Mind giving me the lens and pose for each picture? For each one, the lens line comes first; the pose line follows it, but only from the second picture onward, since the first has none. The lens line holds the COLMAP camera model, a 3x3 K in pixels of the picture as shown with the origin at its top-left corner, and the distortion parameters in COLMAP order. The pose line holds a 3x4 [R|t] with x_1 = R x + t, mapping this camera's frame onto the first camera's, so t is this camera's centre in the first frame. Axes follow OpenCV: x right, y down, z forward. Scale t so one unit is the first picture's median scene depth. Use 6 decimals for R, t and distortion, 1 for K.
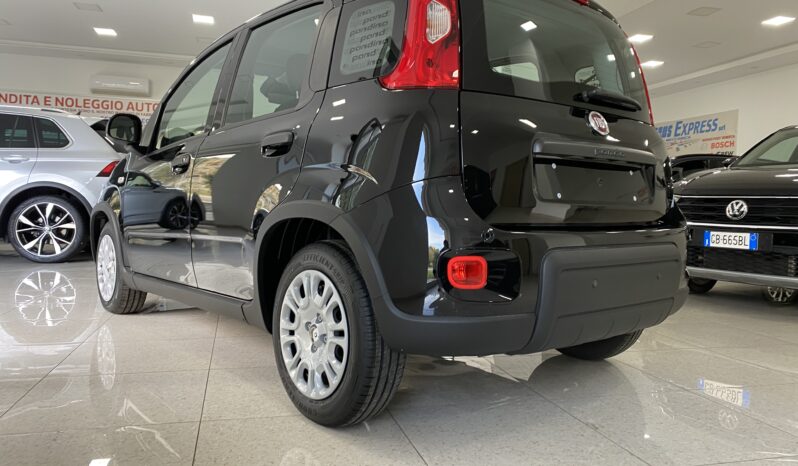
lens RADIAL K [[574.4, 0, 399.0], [0, 574.4, 233.0], [0, 0, 1]] dist [0.012481, 0.001828]
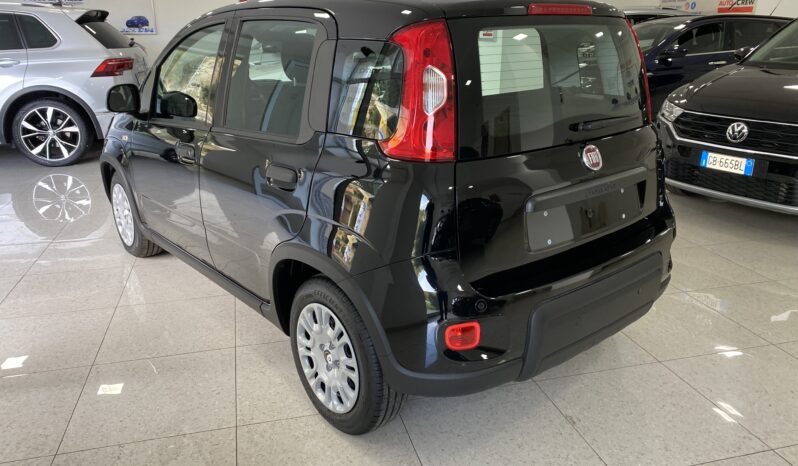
lens RADIAL K [[573.6, 0, 396.1], [0, 573.6, 221.1], [0, 0, 1]] dist [0.014132, -0.002298]
pose [[0.999574, -0.025273, -0.014596, 0.004431], [0.028186, 0.965709, 0.258094, -0.171452], [0.007573, -0.258395, 0.966010, -0.011518]]
